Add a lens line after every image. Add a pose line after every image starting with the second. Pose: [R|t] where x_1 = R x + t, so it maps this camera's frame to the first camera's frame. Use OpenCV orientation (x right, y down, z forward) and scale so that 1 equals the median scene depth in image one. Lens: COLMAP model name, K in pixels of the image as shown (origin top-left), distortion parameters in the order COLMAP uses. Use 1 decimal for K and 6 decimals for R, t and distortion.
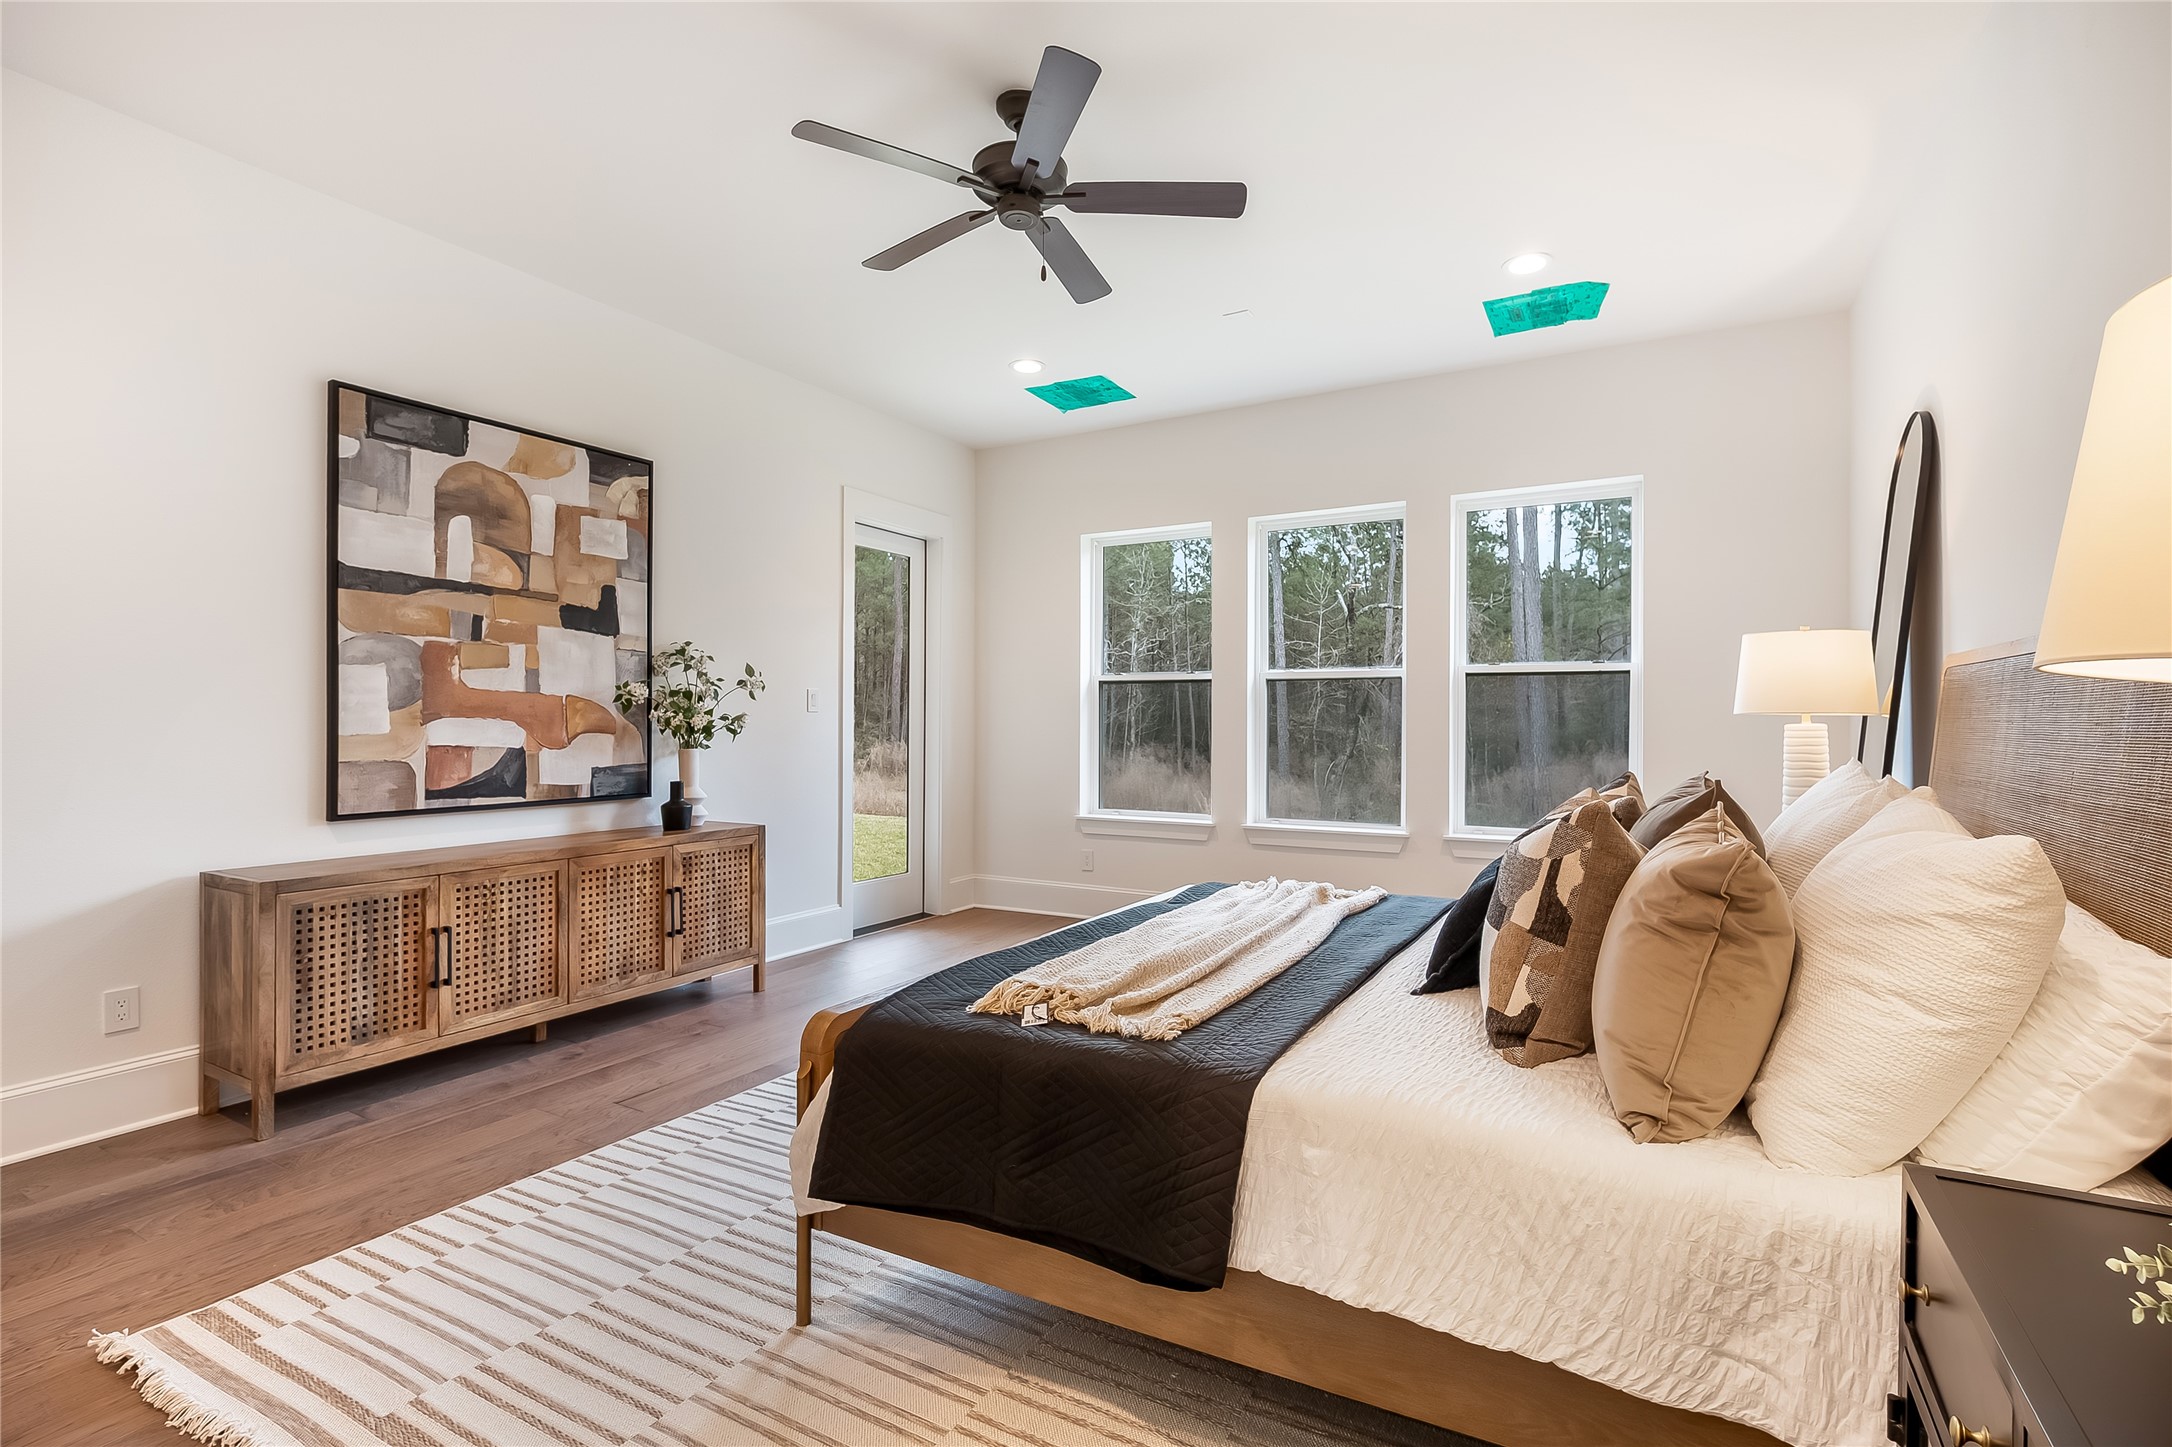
lens RADIAL K [[986.2, 0, 1081.6], [0, 986.2, 713.7], [0, 0, 1]] dist [-0.011883, 0.000939]
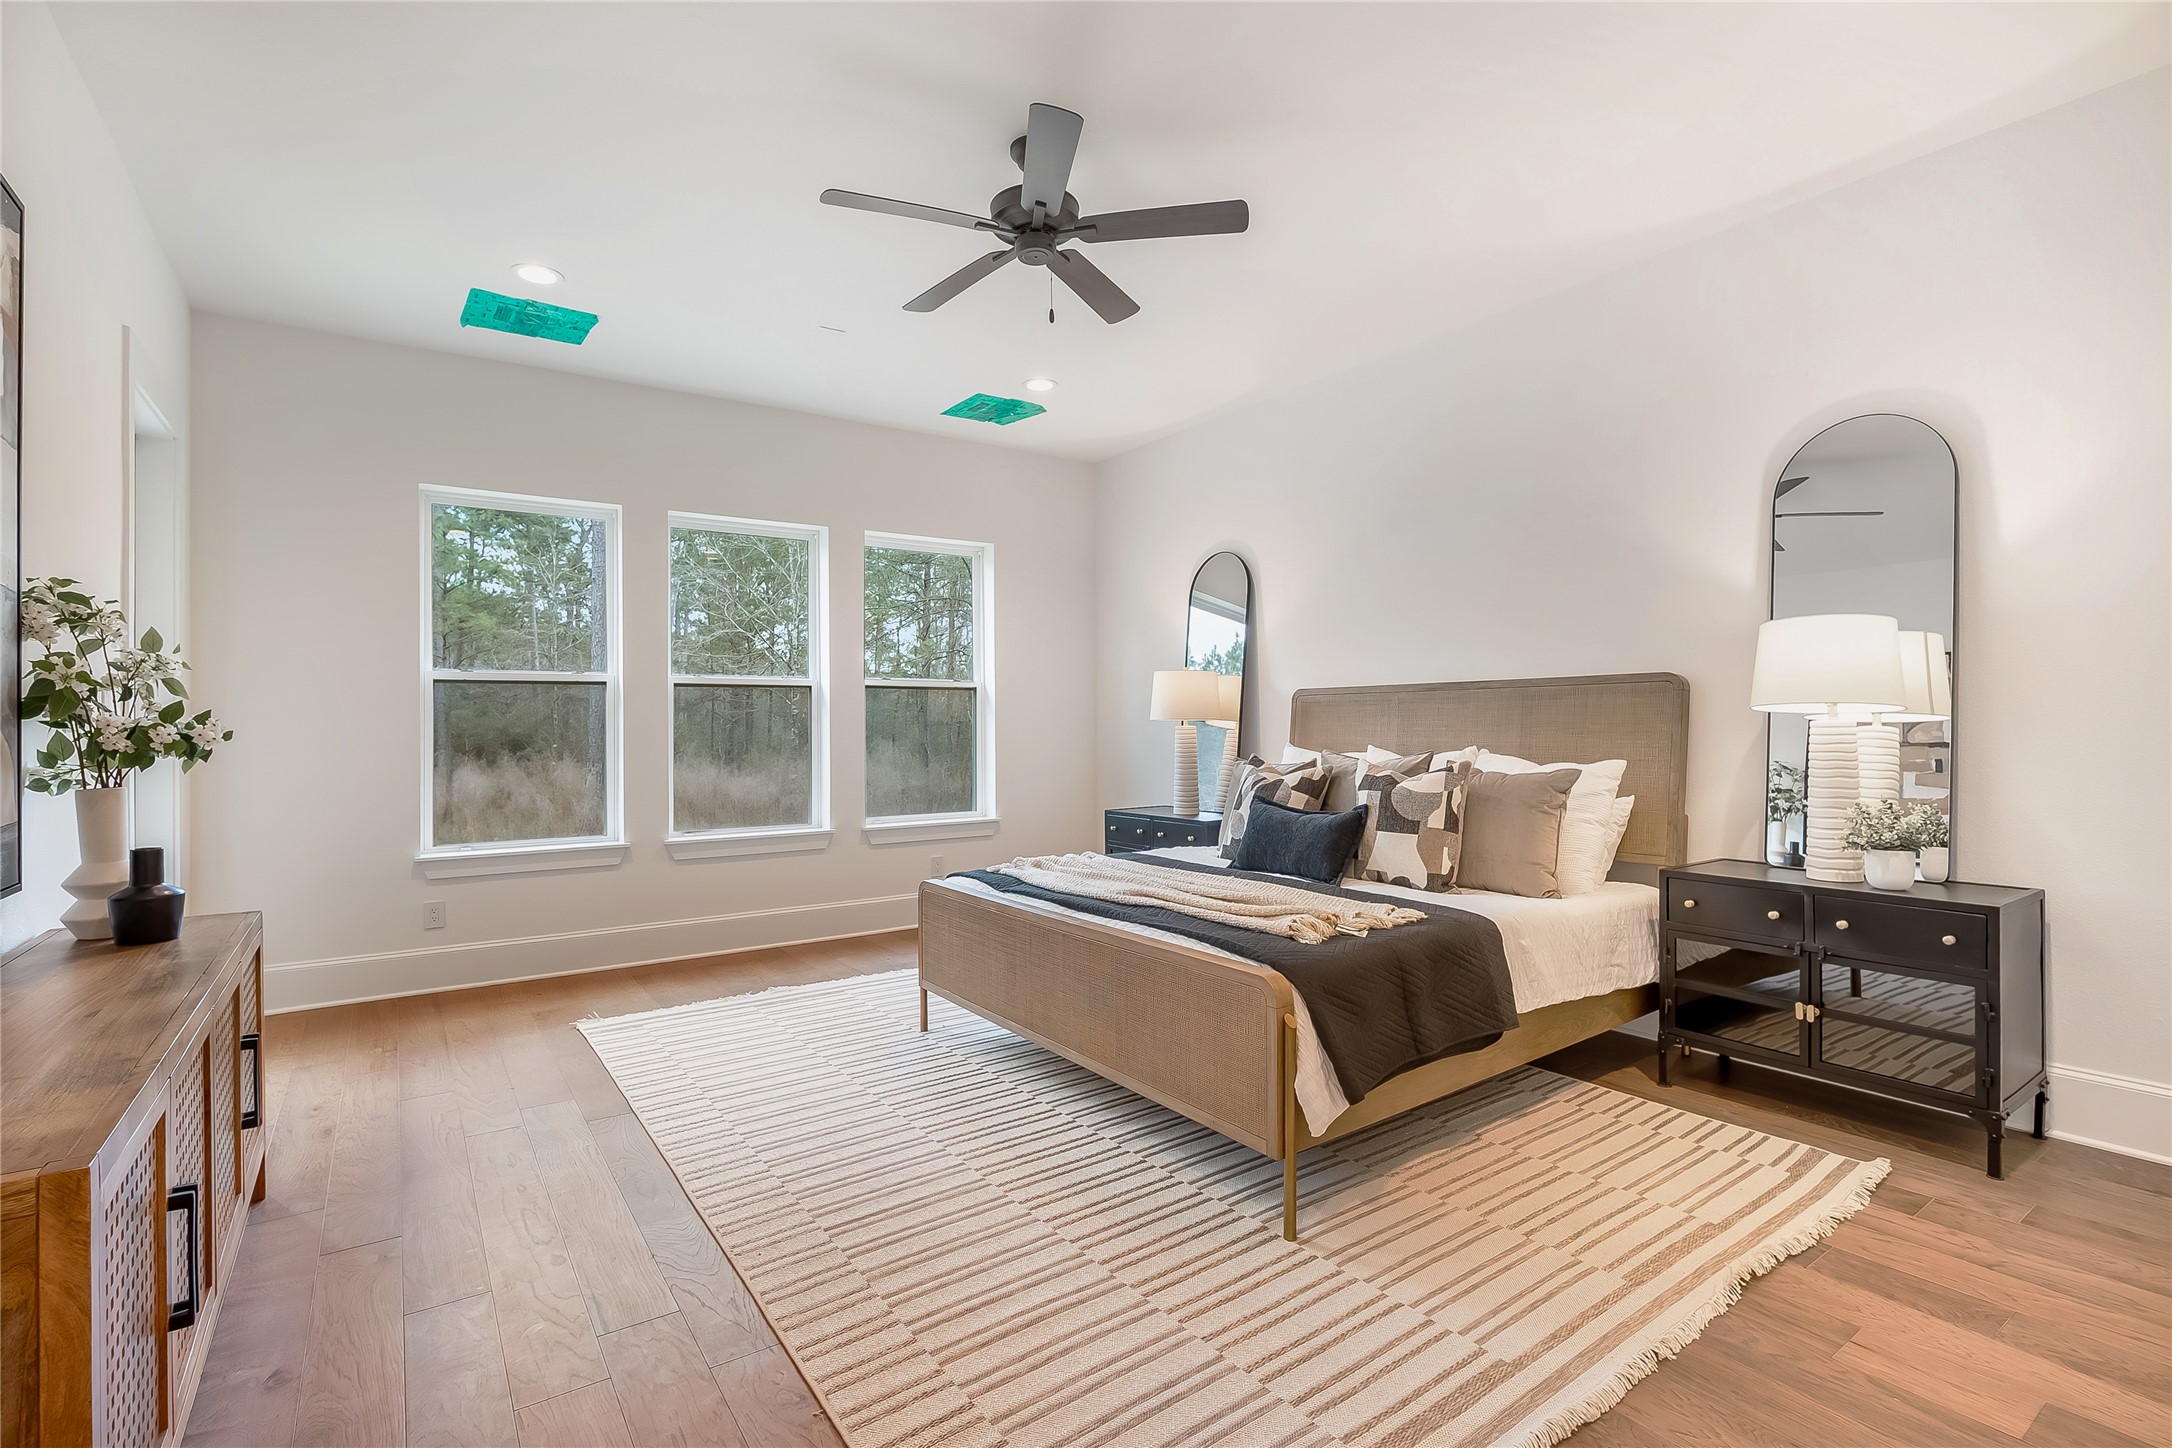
lens RADIAL K [[986.2, 0, 1081.6], [0, 986.2, 714.2], [0, 0, 1]] dist [-0.011883, 0.000939]
pose [[0.442450, 0.007850, 0.896759, -0.724810], [0.001880, 0.999951, -0.009681, 0.005110], [-0.896791, 0.005970, 0.442414, 0.354412]]
